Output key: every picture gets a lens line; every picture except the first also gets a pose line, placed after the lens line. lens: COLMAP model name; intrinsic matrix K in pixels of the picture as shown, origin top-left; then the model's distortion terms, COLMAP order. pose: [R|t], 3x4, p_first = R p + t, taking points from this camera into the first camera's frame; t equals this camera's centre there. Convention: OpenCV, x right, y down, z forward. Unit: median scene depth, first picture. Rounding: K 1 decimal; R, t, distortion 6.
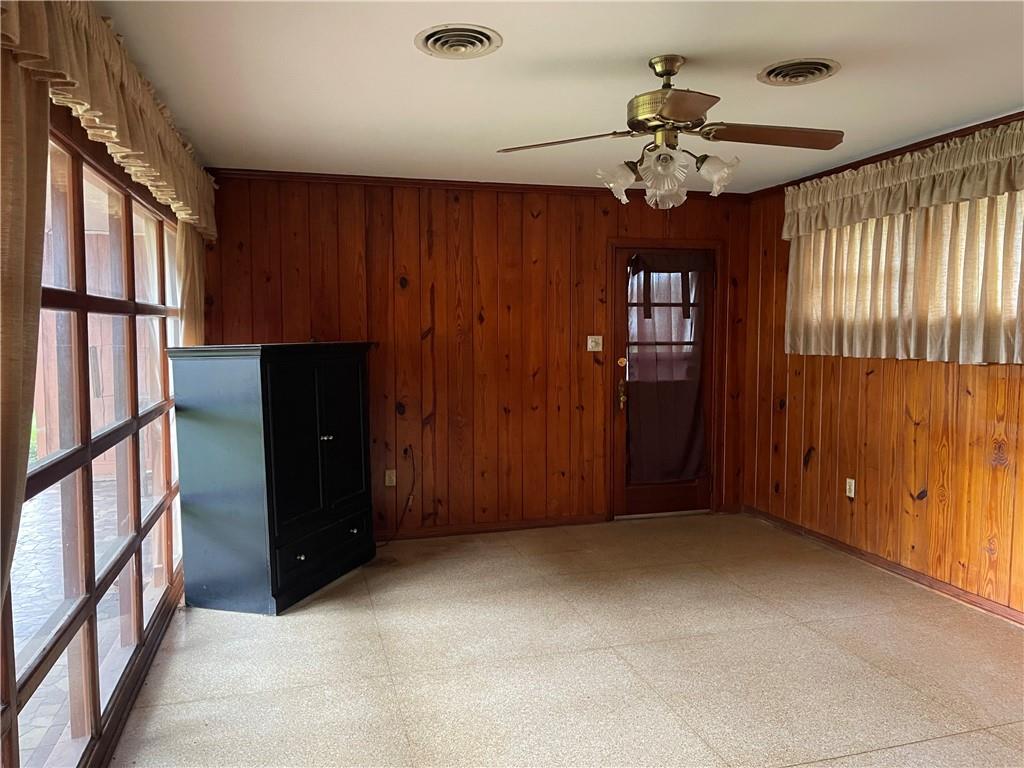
lens RADIAL K [[783.5, 0, 516.3], [0, 783.5, 388.9], [0, 0, 1]] dist [0.028812, -0.009040]
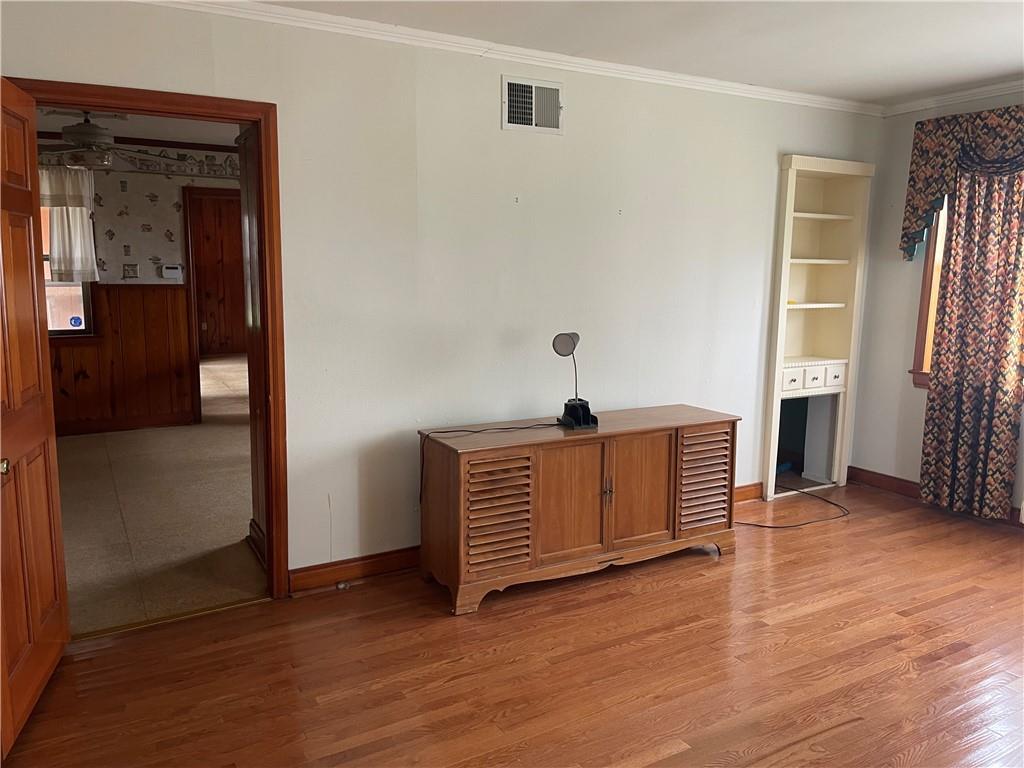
lens RADIAL K [[783.5, 0, 518.2], [0, 783.5, 384.6], [0, 0, 1]] dist [0.028812, -0.009040]
pose [[0.969750, -0.016255, 0.243559, 0.161474], [-0.002706, 0.997003, 0.077312, 0.104300], [-0.244086, -0.075632, 0.966800, -1.426372]]
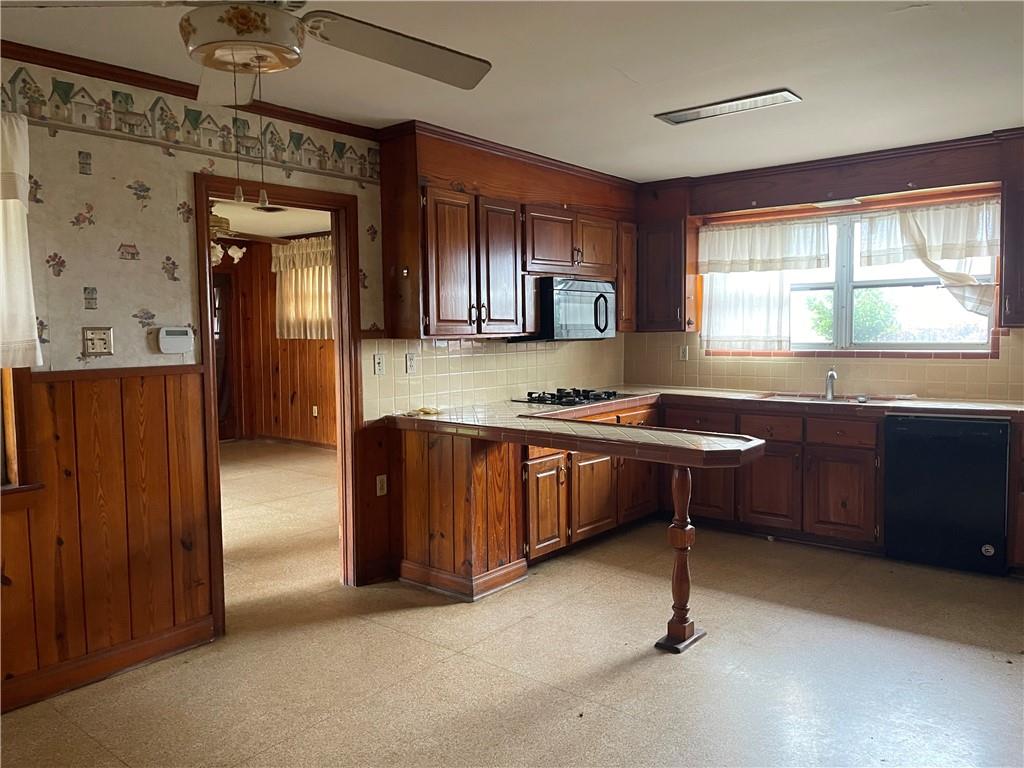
lens RADIAL K [[783.5, 0, 516.3], [0, 783.5, 384.2], [0, 0, 1]] dist [0.028812, -0.009040]
pose [[0.821195, -0.043837, 0.568961, -0.210048], [0.047218, 0.998846, 0.008808, 0.064547], [-0.568691, 0.019632, 0.822317, -0.710969]]
